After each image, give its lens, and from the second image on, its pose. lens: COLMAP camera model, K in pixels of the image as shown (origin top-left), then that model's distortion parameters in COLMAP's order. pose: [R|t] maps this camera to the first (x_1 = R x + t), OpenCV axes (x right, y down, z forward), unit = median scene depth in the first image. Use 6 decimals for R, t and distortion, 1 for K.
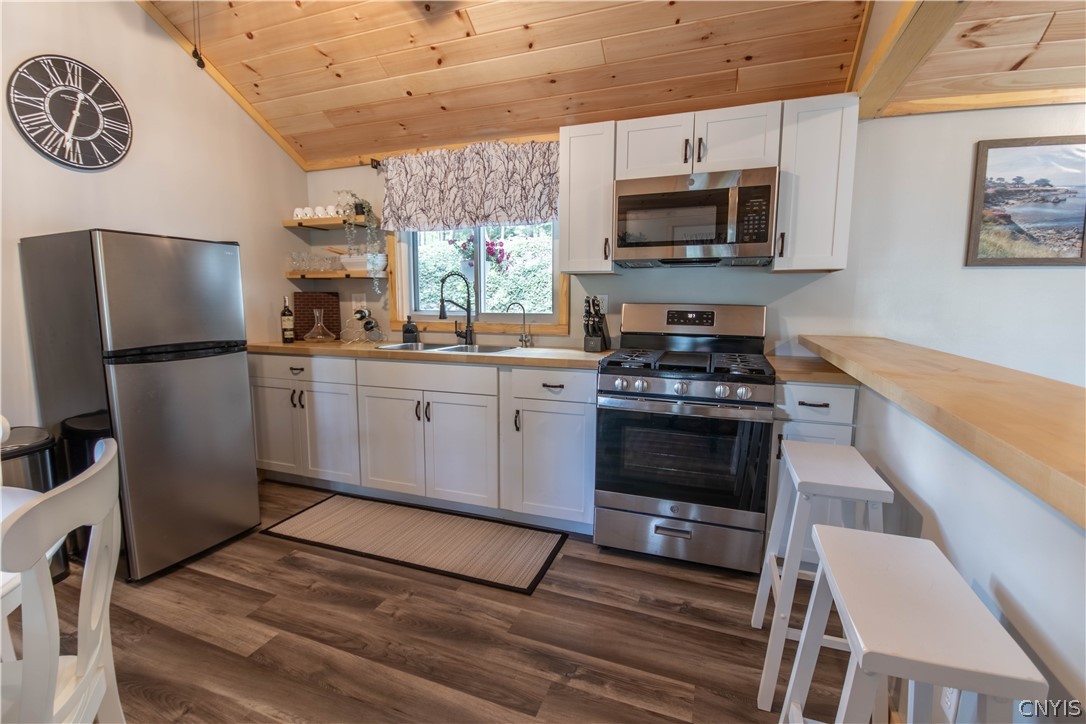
lens RADIAL K [[482.0, 0, 543.0], [0, 482.0, 362.0], [0, 0, 1]] dist [0.005482, -0.015653]
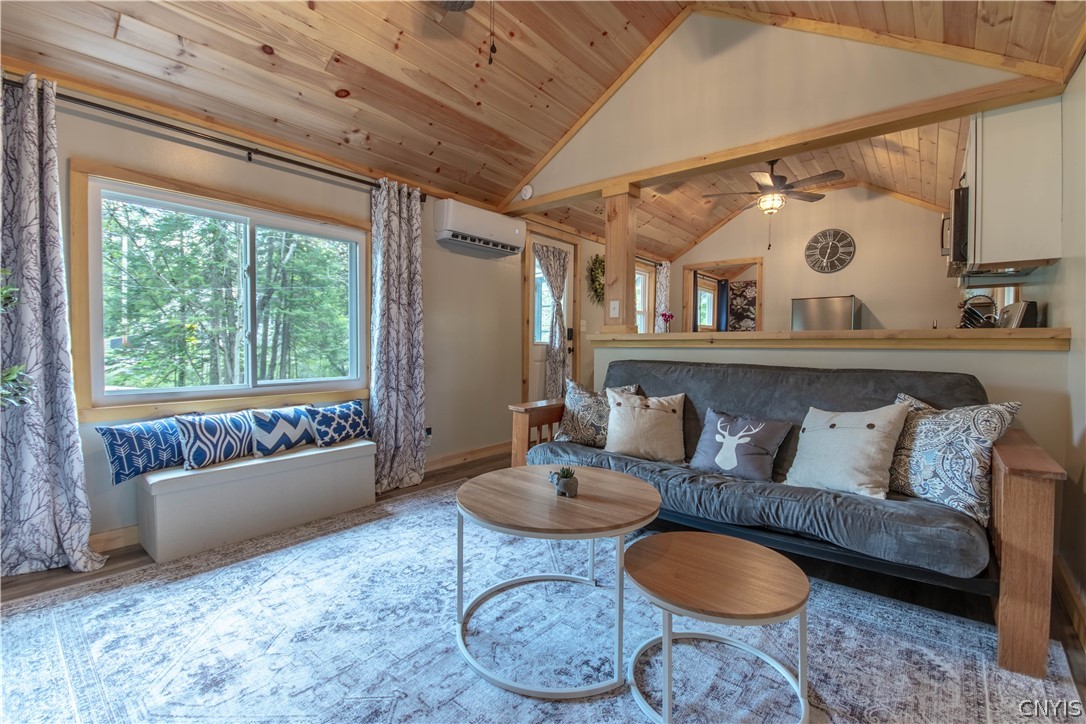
lens RADIAL K [[482.9, 0, 543.0], [0, 482.9, 362.0], [0, 0, 1]] dist [0.002873, -0.013816]
pose [[-0.313782, 0.024261, -0.949185, 1.818148], [-0.121201, 0.990472, 0.065383, 0.069320], [0.941728, 0.135558, -0.307852, 0.422786]]
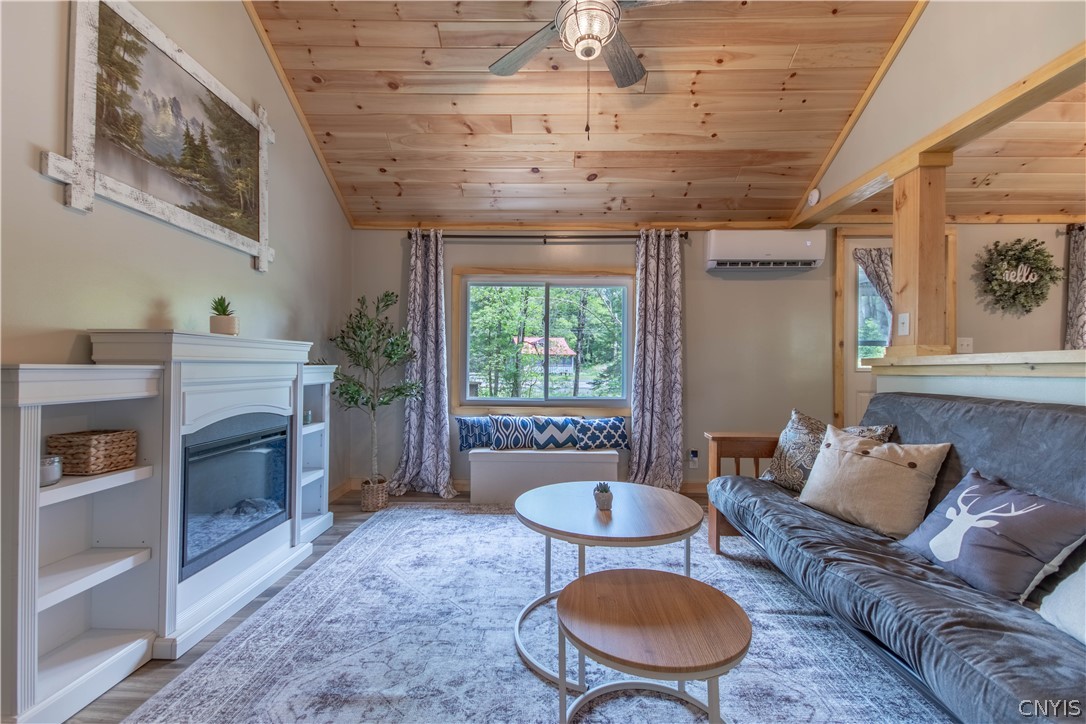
lens RADIAL K [[477.1, 0, 543.0], [0, 477.1, 362.0], [0, 0, 1]] dist [0.027336, -0.000327]
pose [[-0.942370, -0.017907, -0.334094, 1.486779], [-0.052834, 0.994002, 0.095749, 0.001884], [0.330376, 0.107882, -0.937664, 0.936377]]
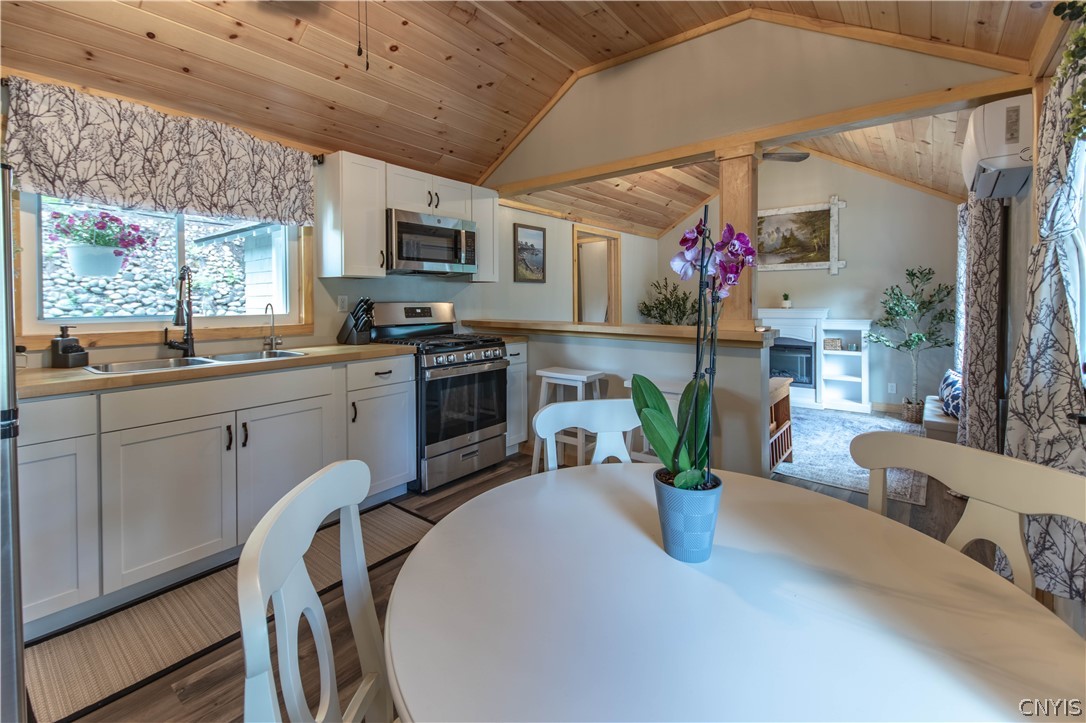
lens RADIAL K [[470.8, 0, 548.5], [0, 470.8, 307.5], [0, 0, 1]] dist [0.032684, -0.000037]
pose [[0.308914, -0.024096, 0.950785, -0.954912], [0.122717, 0.992332, -0.014722, -0.042681], [-0.943140, 0.121226, 0.309502, 0.248732]]
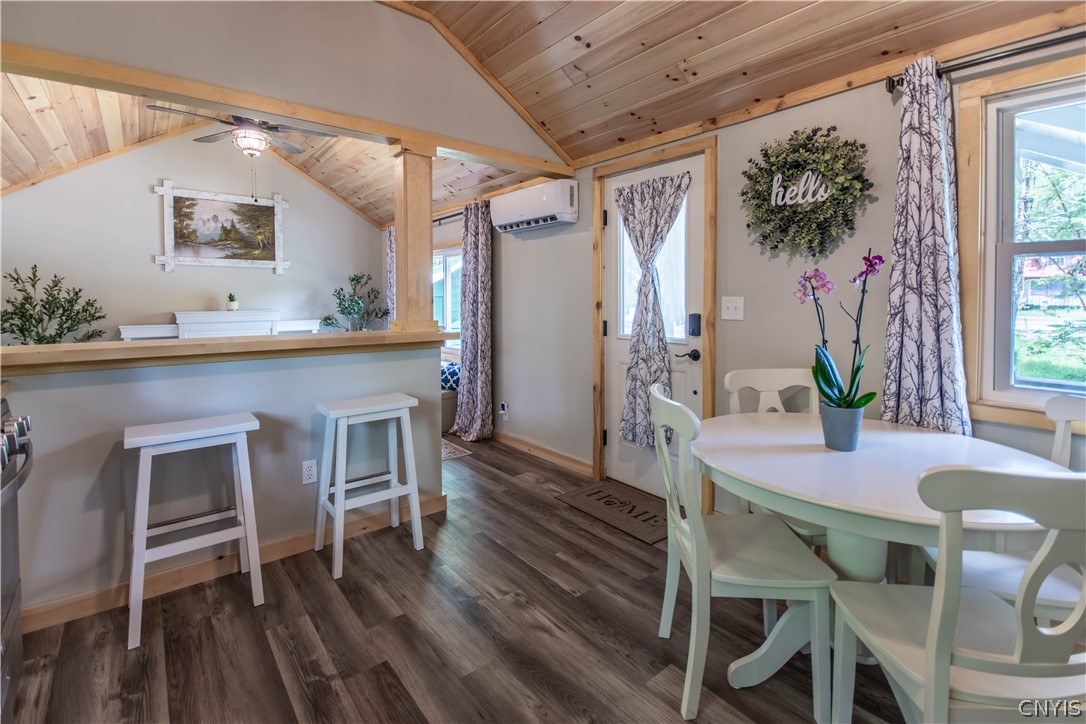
lens RADIAL K [[489.2, 0, 540.6], [0, 489.2, 308.2], [0, 0, 1]] dist [0.001379, 0.000181]
pose [[-0.860447, -0.014414, 0.509337, -0.552731], [0.060209, 0.989721, 0.129723, -0.137403], [-0.505971, 0.142287, -0.850734, 1.018524]]
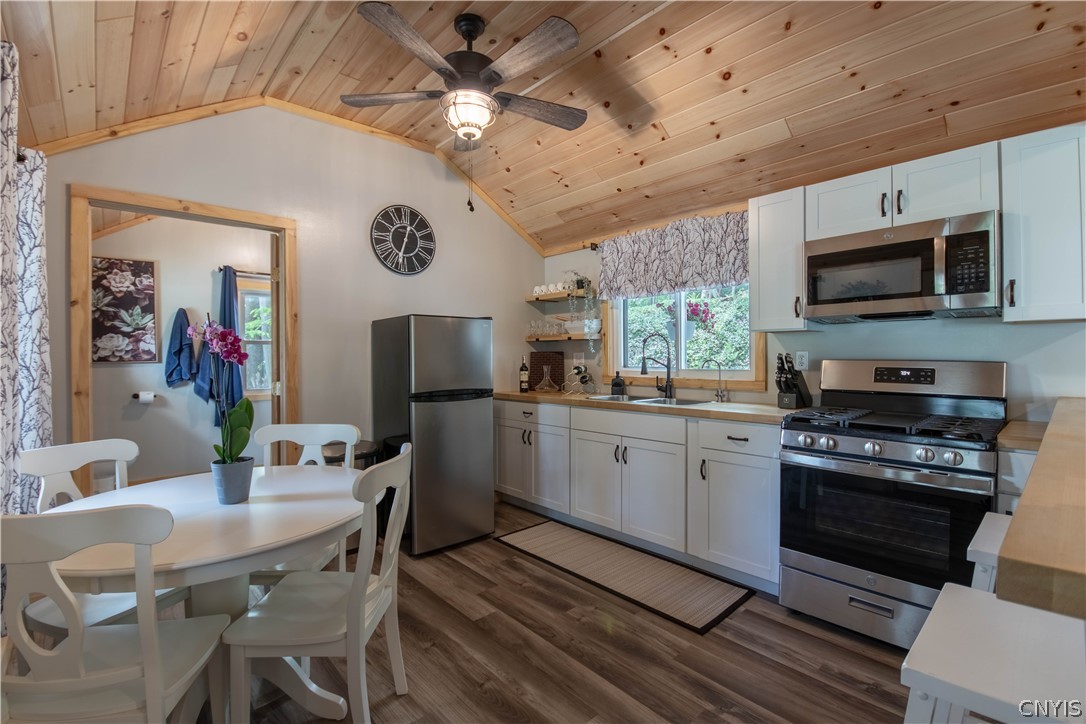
lens RADIAL K [[482.9, 0, 543.0], [0, 482.9, 362.0], [0, 0, 1]] dist [0.002873, -0.013816]
pose [[0.889559, -0.003303, -0.456808, 0.124839], [-0.049208, 0.993463, -0.103007, 0.012744], [0.454162, 0.114110, 0.883581, -0.136583]]
